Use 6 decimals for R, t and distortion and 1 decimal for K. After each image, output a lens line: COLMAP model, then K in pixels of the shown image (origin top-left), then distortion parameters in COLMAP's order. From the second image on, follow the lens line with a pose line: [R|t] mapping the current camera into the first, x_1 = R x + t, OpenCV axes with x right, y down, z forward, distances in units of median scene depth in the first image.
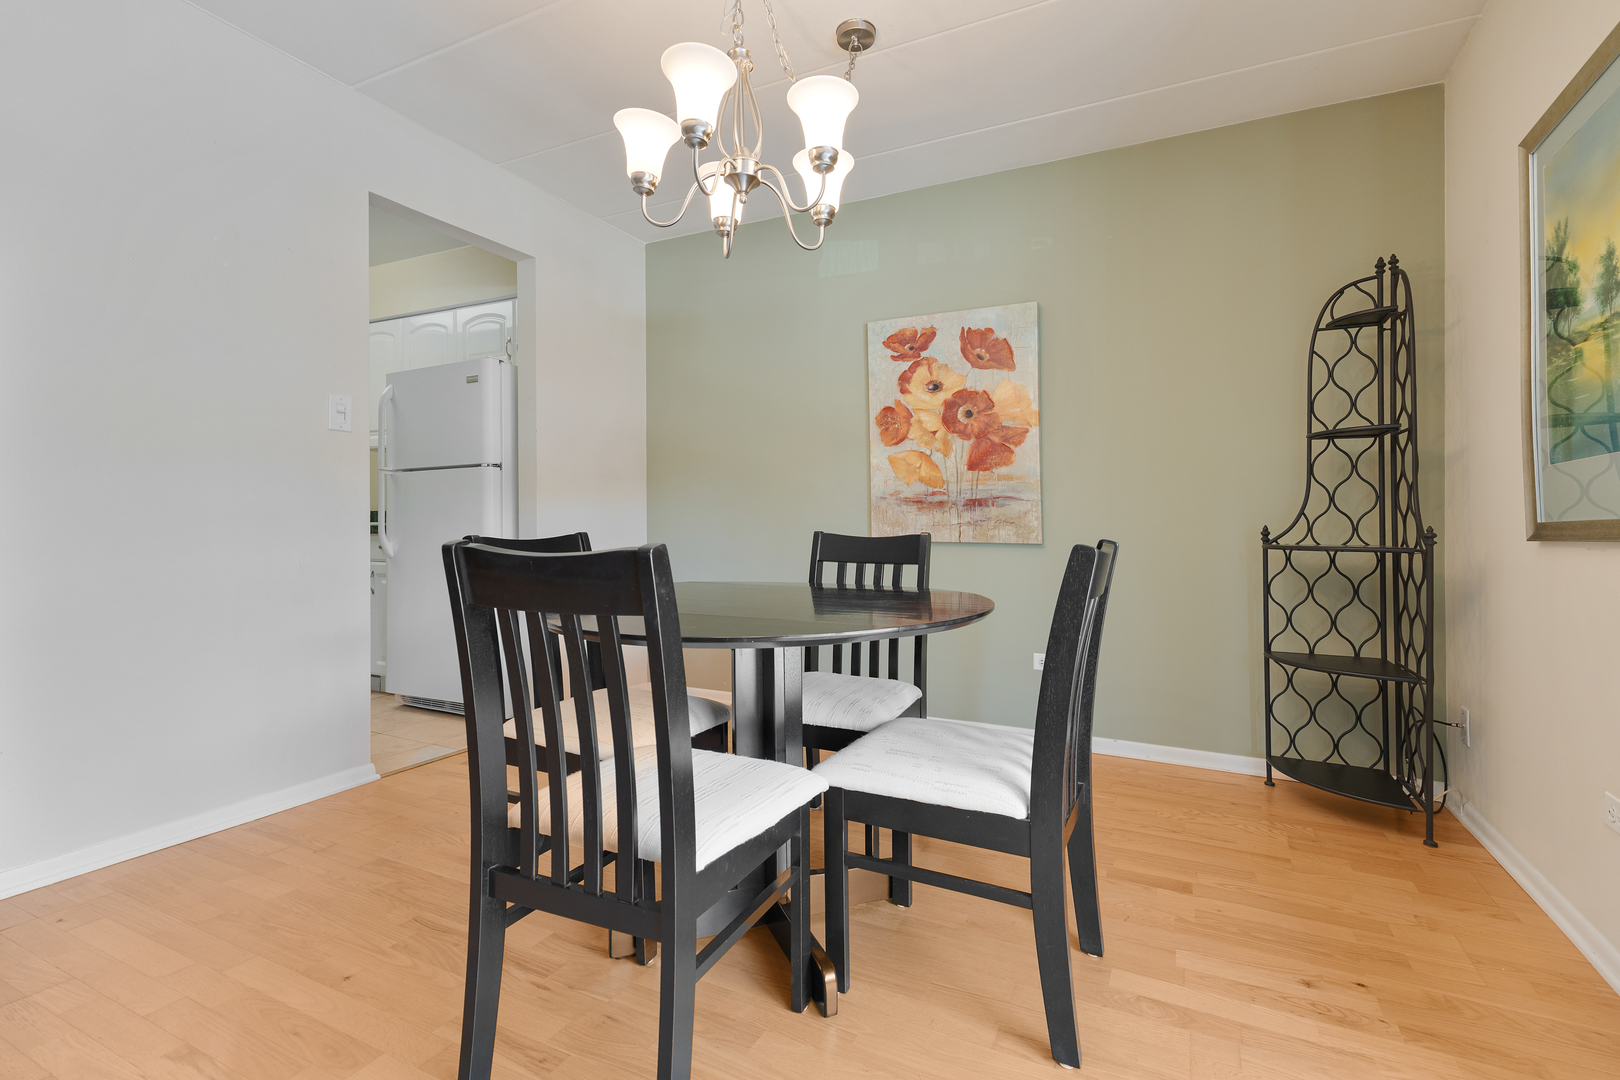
lens RADIAL K [[758.7, 0, 811.1], [0, 758.7, 511.9], [0, 0, 1]] dist [0.001191, -0.000306]
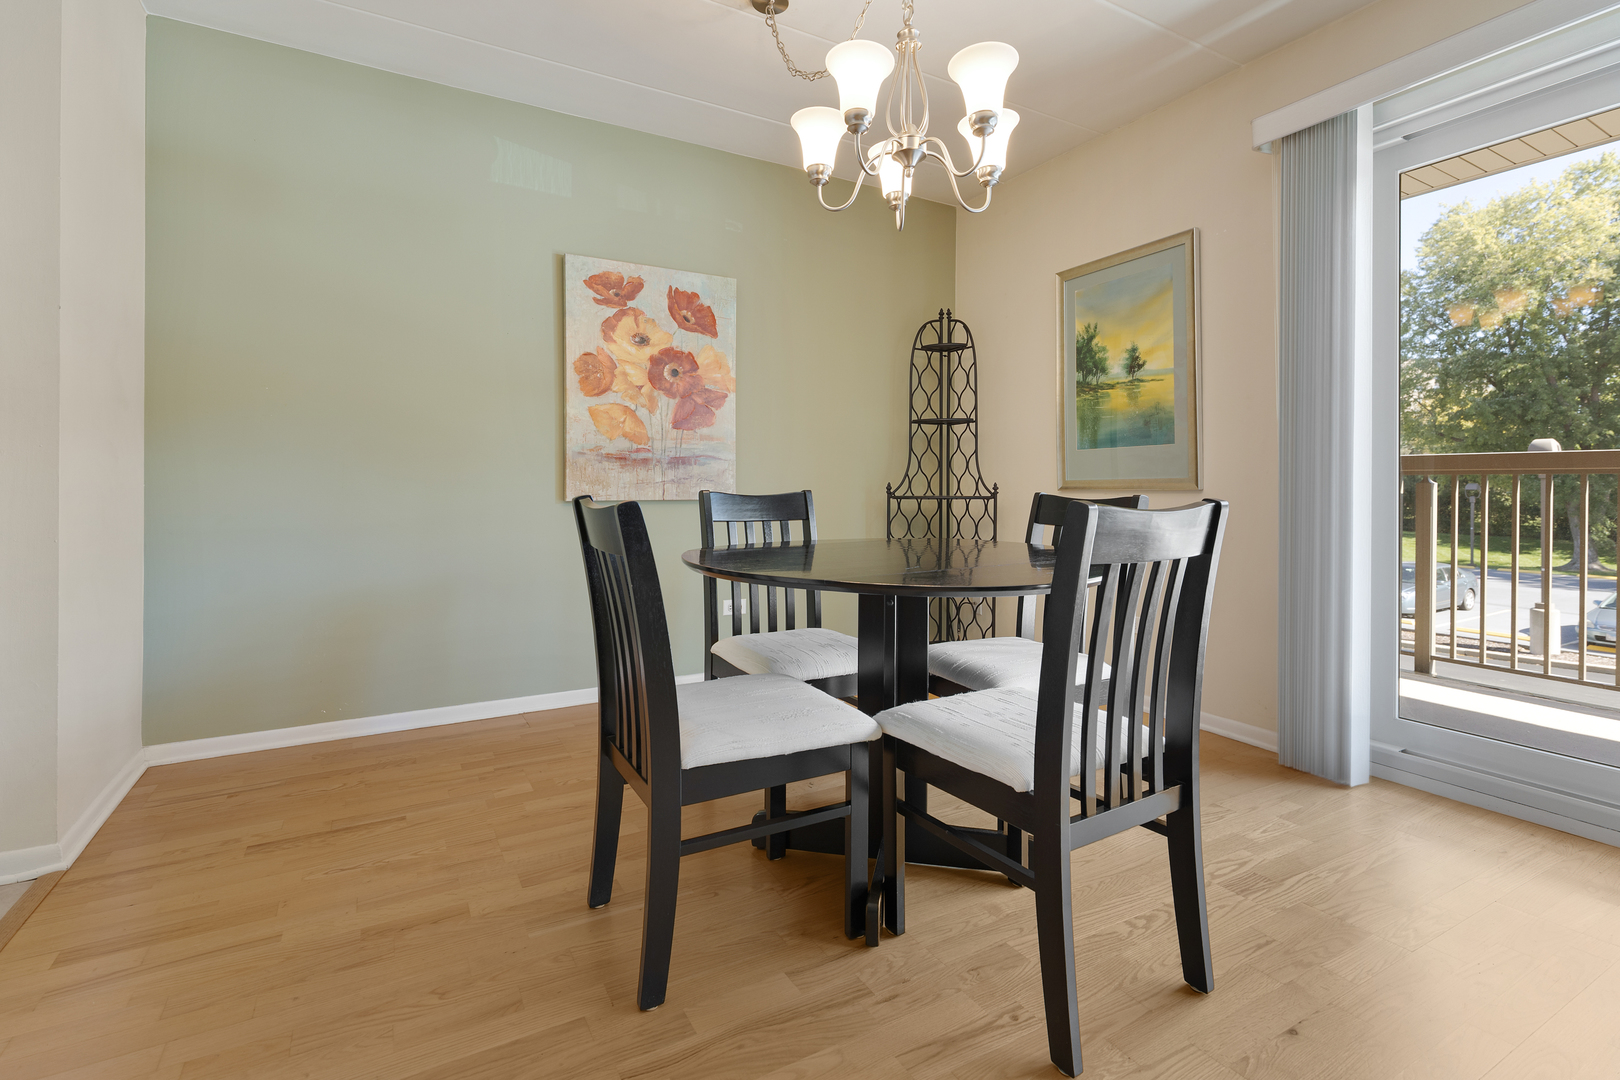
lens RADIAL K [[783.0, 0, 815.3], [0, 783.0, 473.7], [0, 0, 1]] dist [0.001581, -0.000033]
pose [[0.537953, 0.006081, 0.842953, -0.576530], [-0.012663, 0.999919, 0.000868, 0.001853], [-0.842880, -0.011141, 0.537986, 0.282066]]
